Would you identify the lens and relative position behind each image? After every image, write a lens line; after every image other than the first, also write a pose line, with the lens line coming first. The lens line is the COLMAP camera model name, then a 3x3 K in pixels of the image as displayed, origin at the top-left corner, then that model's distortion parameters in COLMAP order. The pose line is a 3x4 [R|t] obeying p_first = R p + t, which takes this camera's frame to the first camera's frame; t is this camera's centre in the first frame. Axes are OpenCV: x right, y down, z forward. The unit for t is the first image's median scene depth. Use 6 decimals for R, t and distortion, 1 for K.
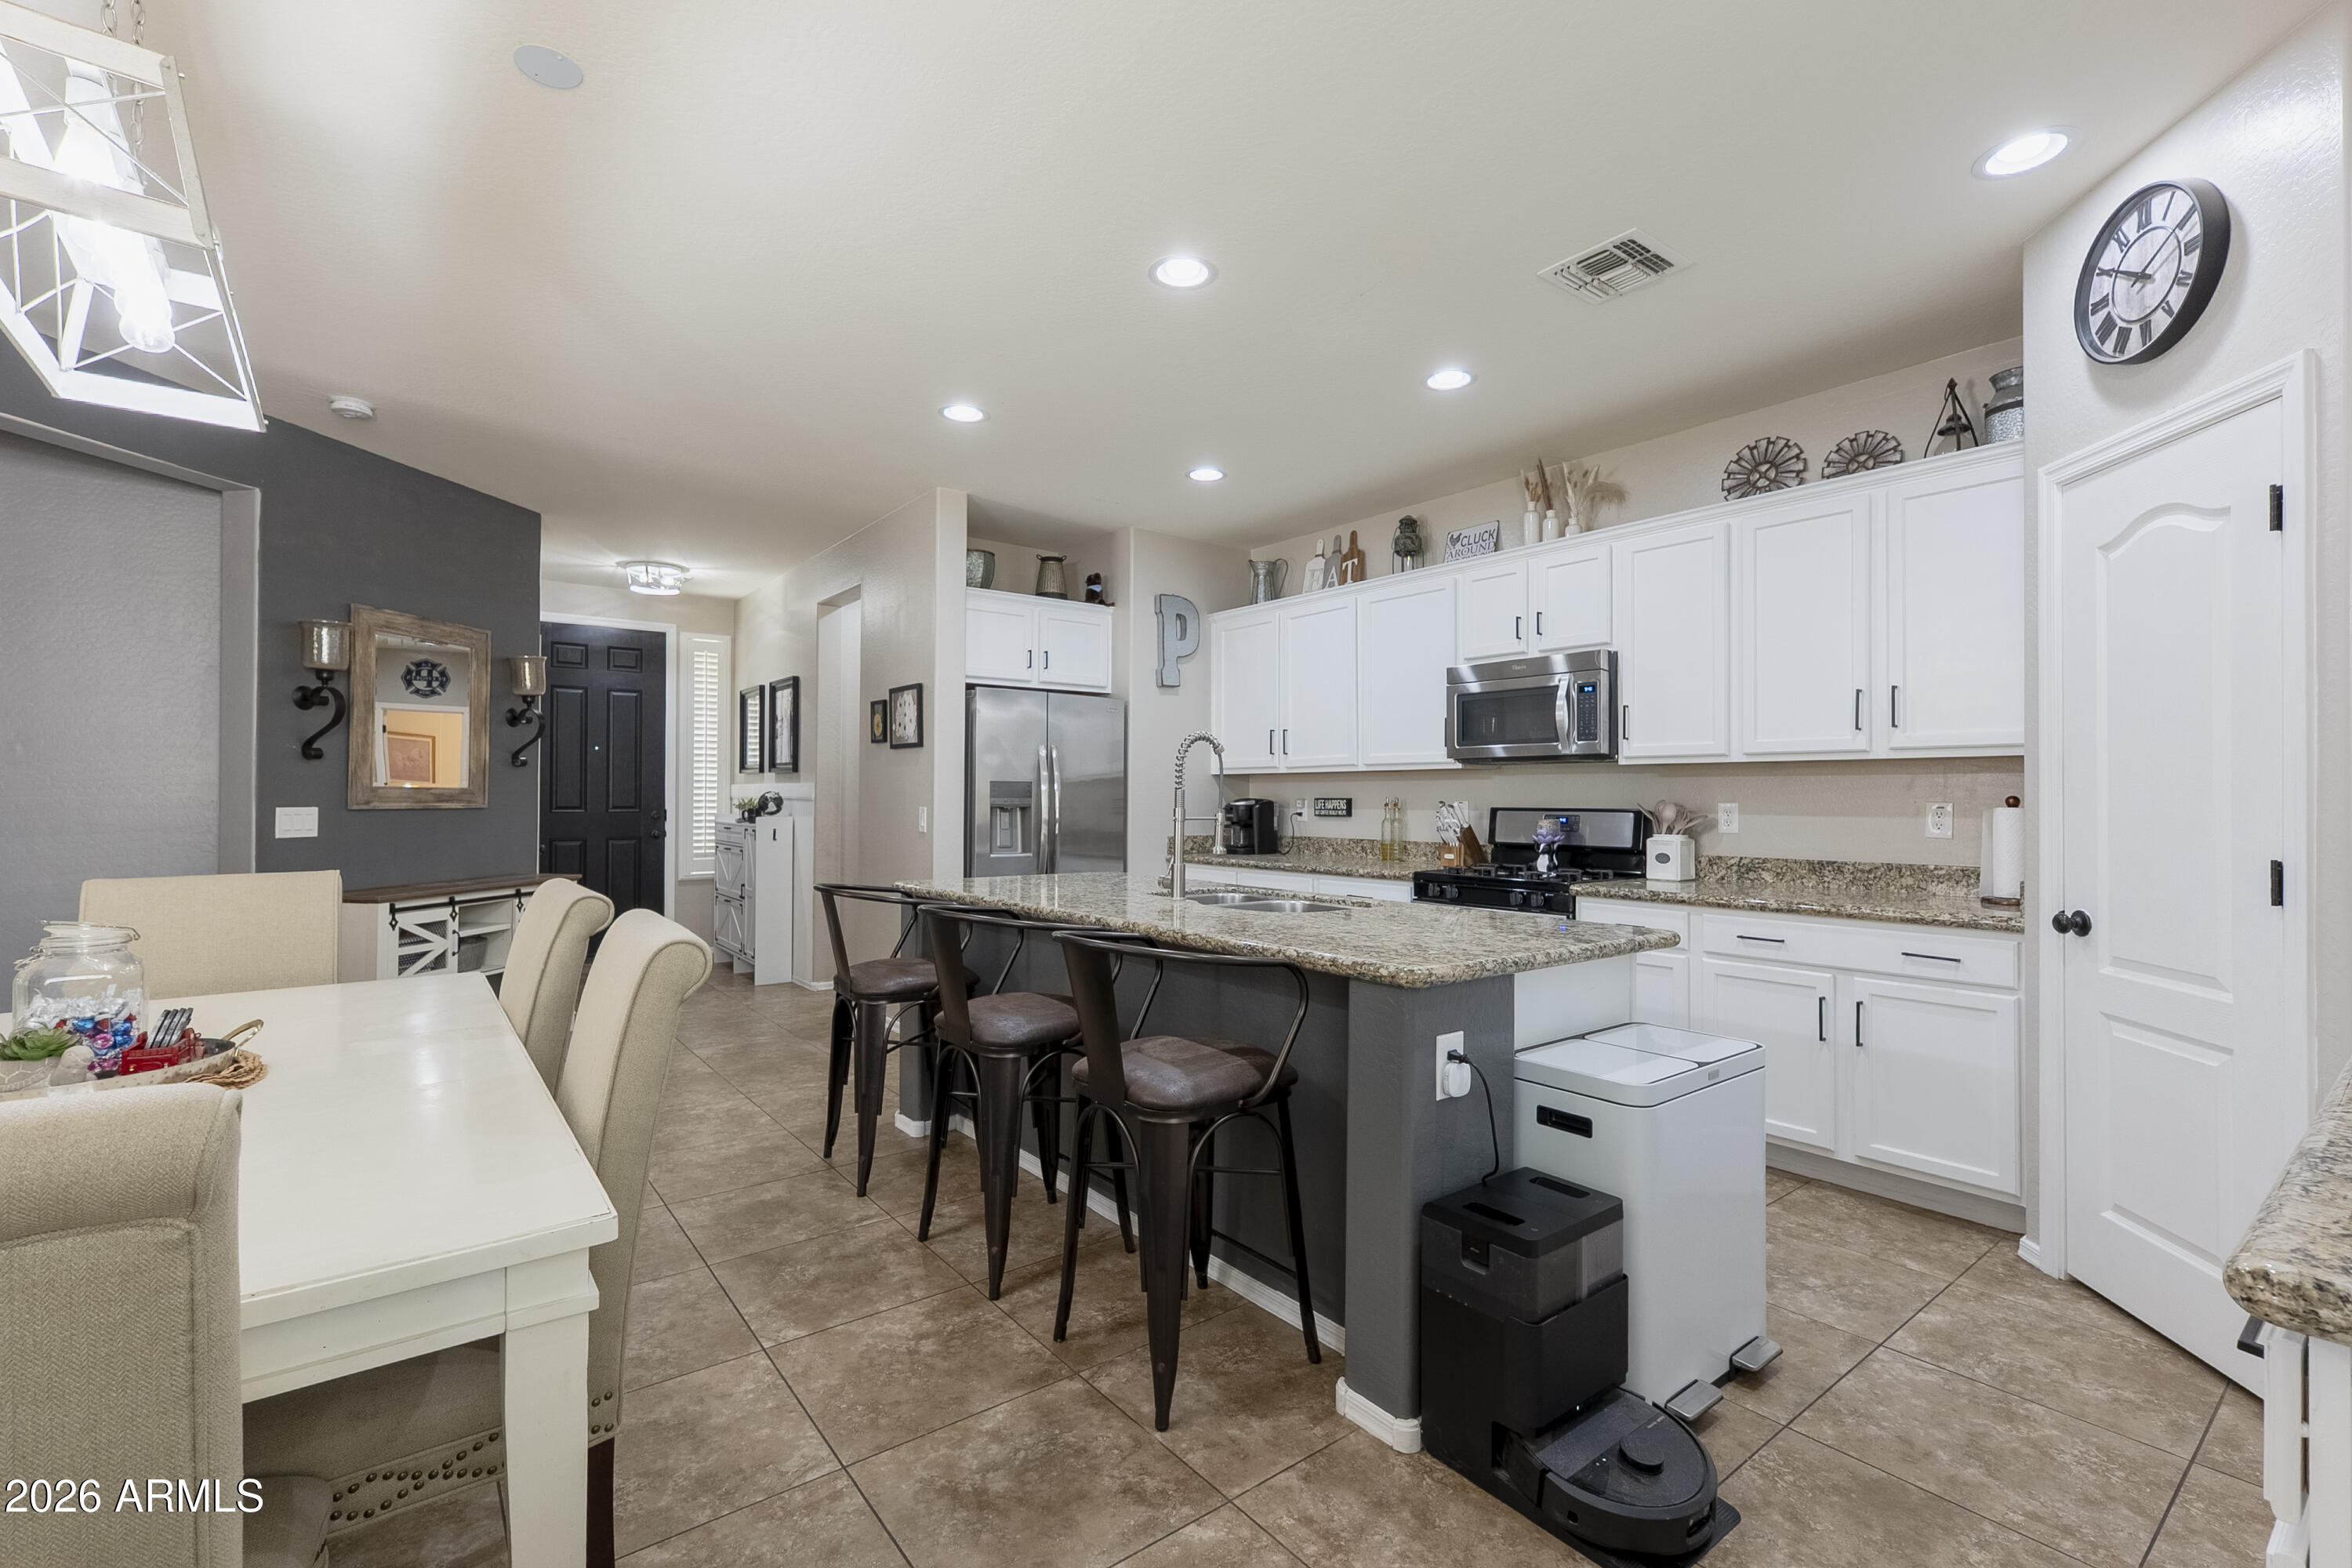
lens RADIAL K [[1035.0, 0, 1195.9], [0, 1035.0, 788.8], [0, 0, 1]] dist [0.001179, 0.000782]
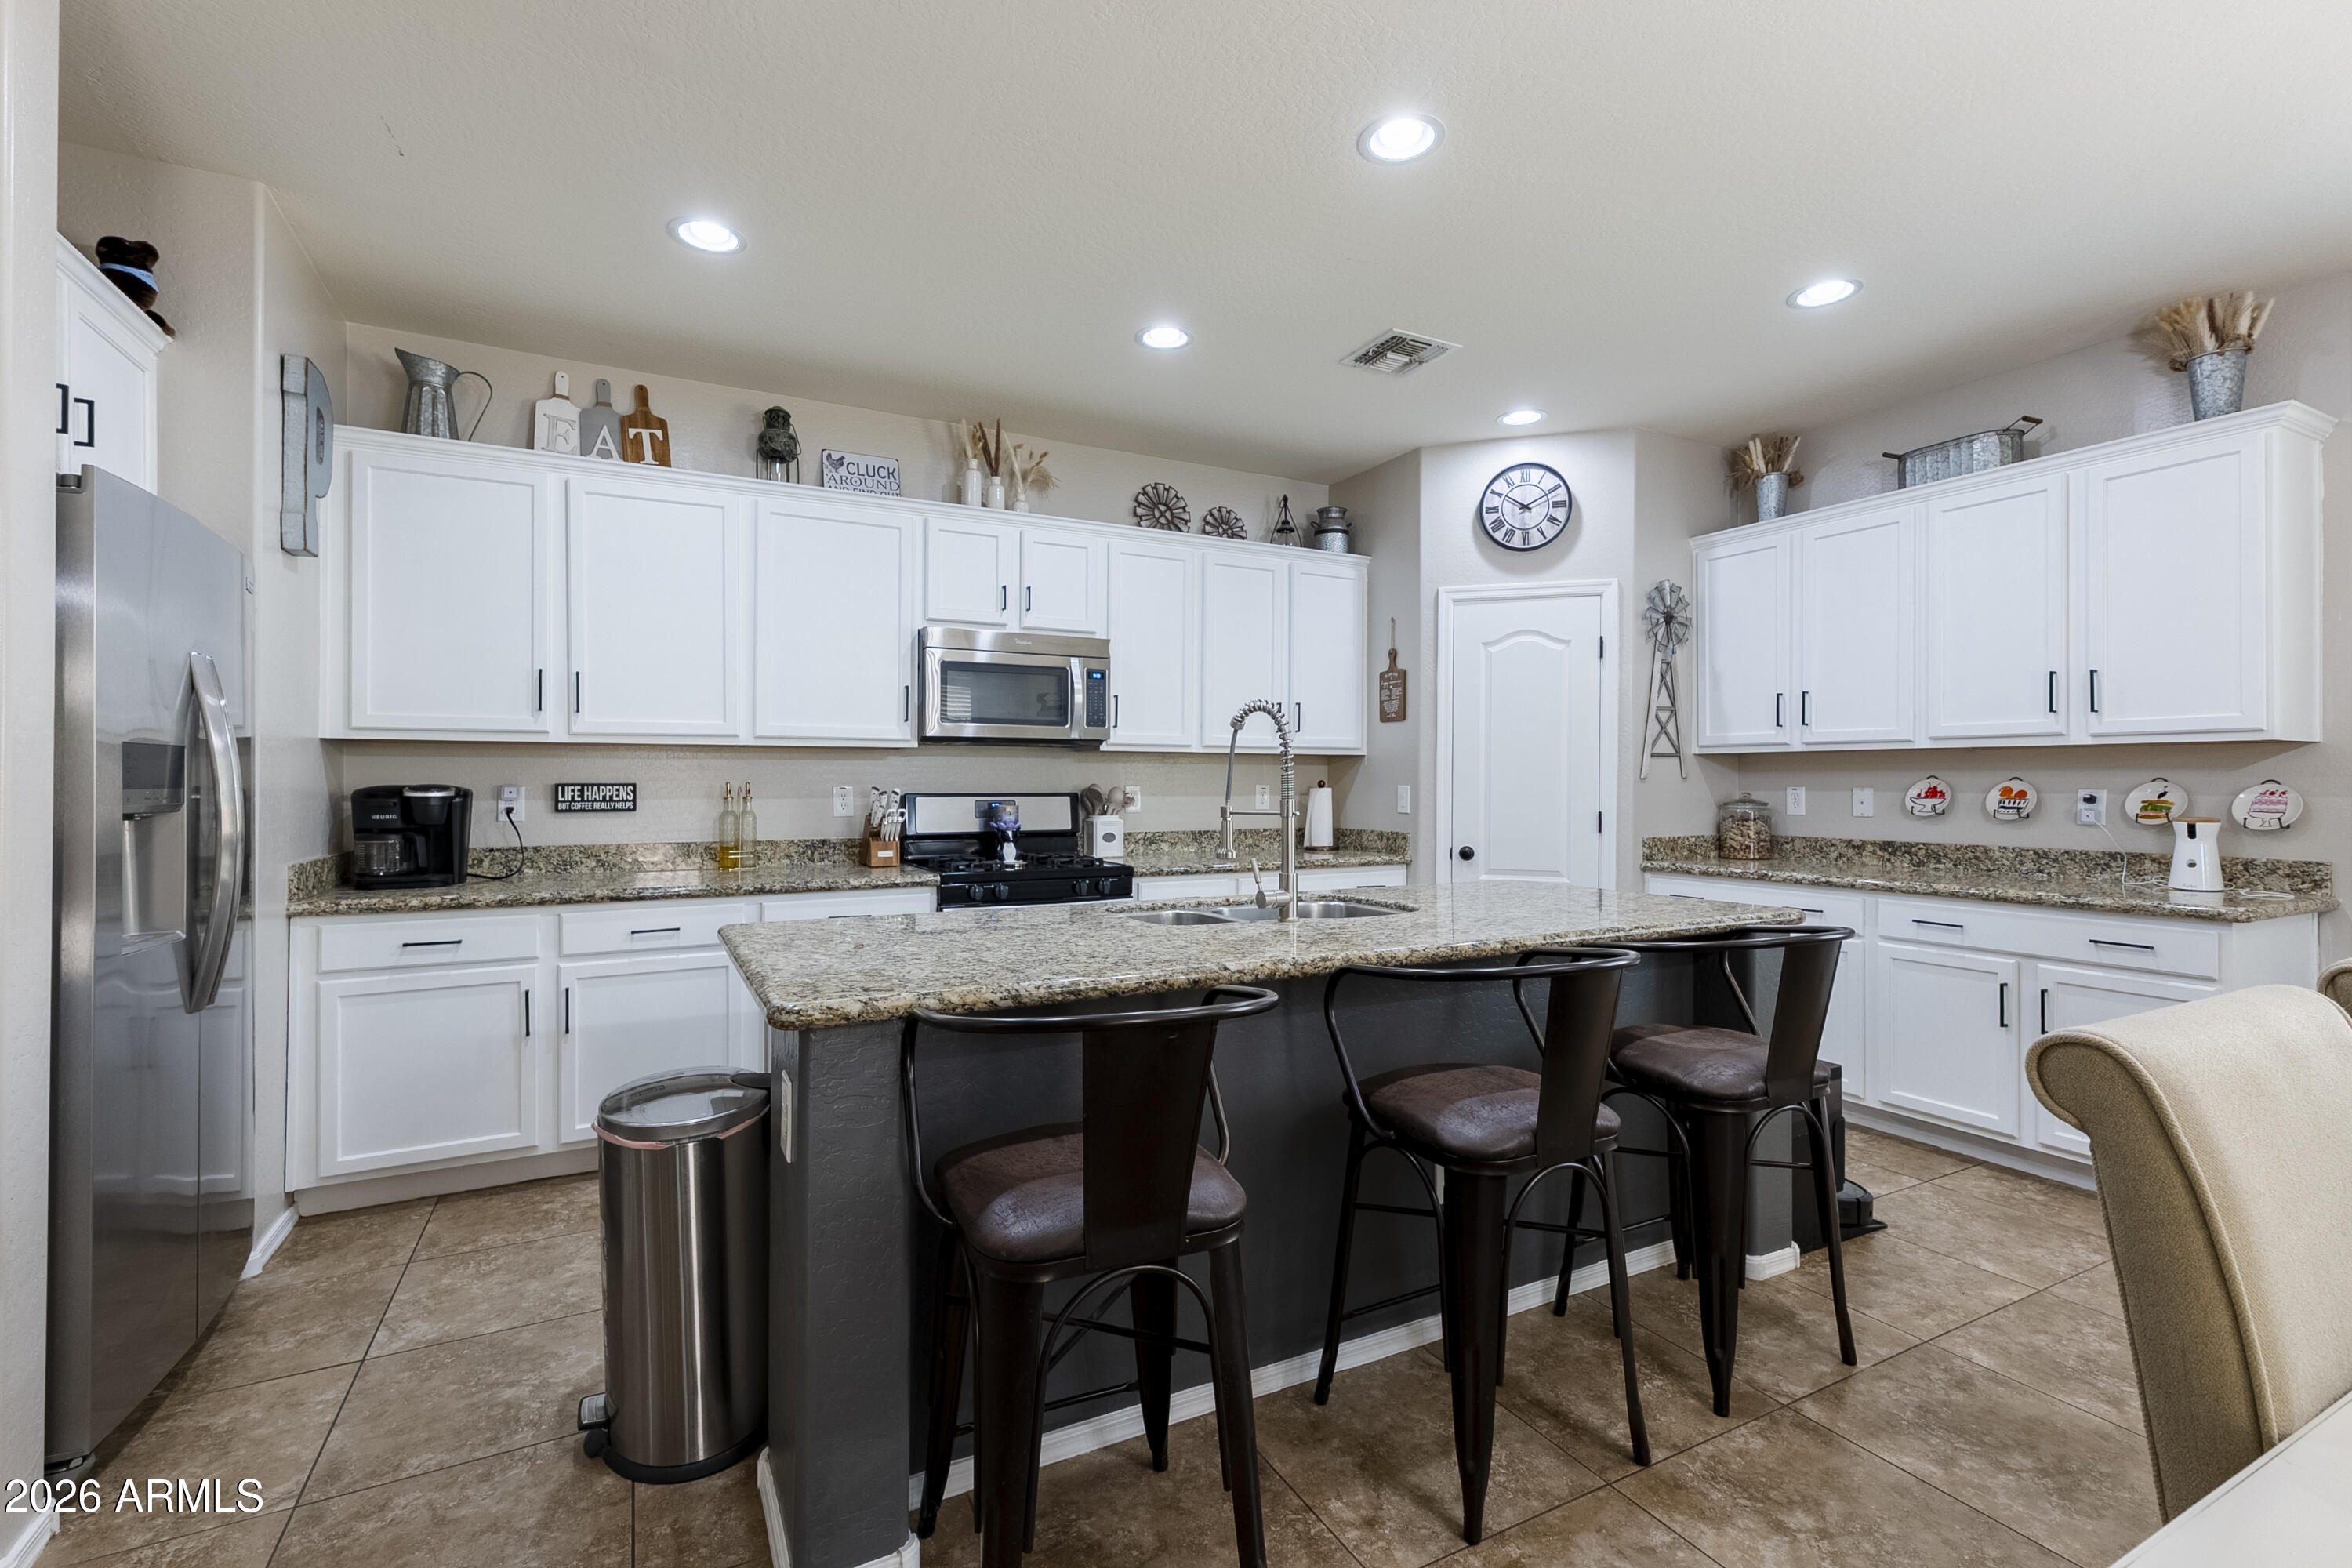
lens RADIAL K [[1025.3, 0, 1180.7], [0, 1025.3, 776.9], [0, 0, 1]] dist [-0.000075, 0.003529]
pose [[0.183549, -0.000824, 0.983010, -0.544180], [-0.008893, 0.999957, 0.002499, -0.000157], [-0.982970, -0.009200, 0.183534, 0.662807]]
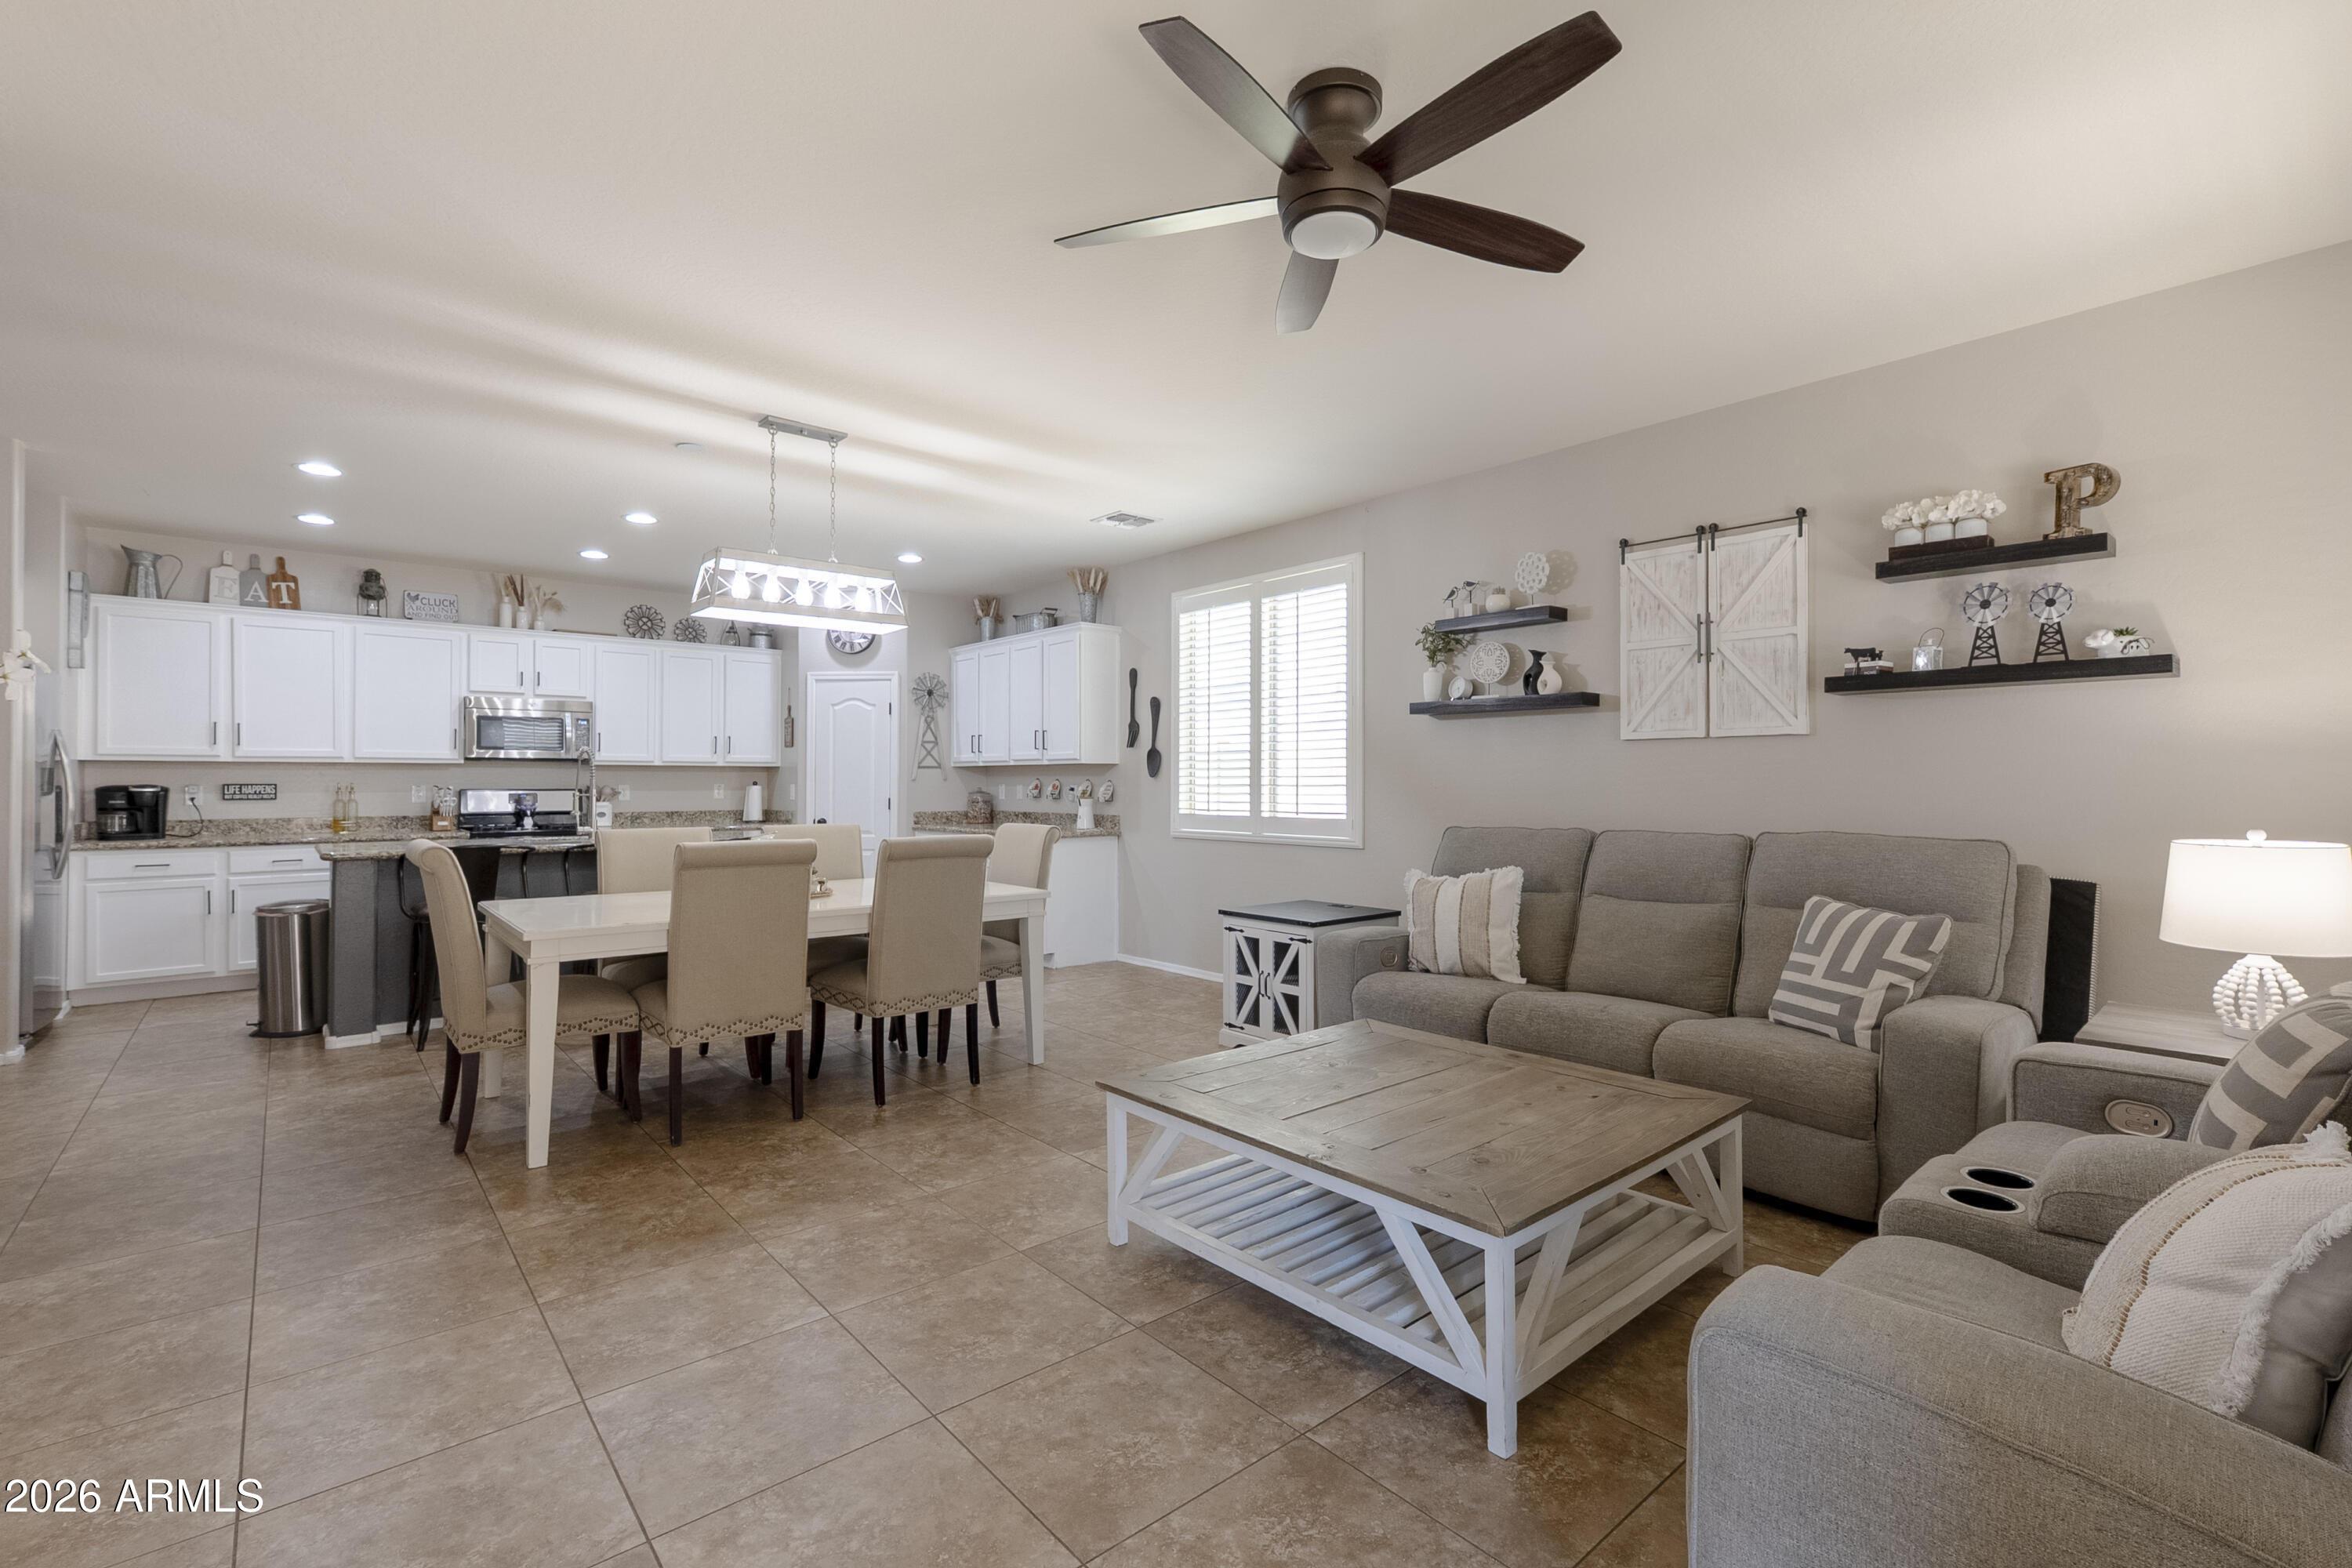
lens RADIAL K [[1032.2, 0, 1176.4], [0, 1032.2, 775.3], [0, 0, 1]] dist [-0.002823, 0.005859]
pose [[-0.035942, 0.002292, 0.999351, -1.323589], [-0.007628, 0.999968, -0.002568, -0.007094], [-0.999325, -0.007715, -0.035924, 0.023299]]
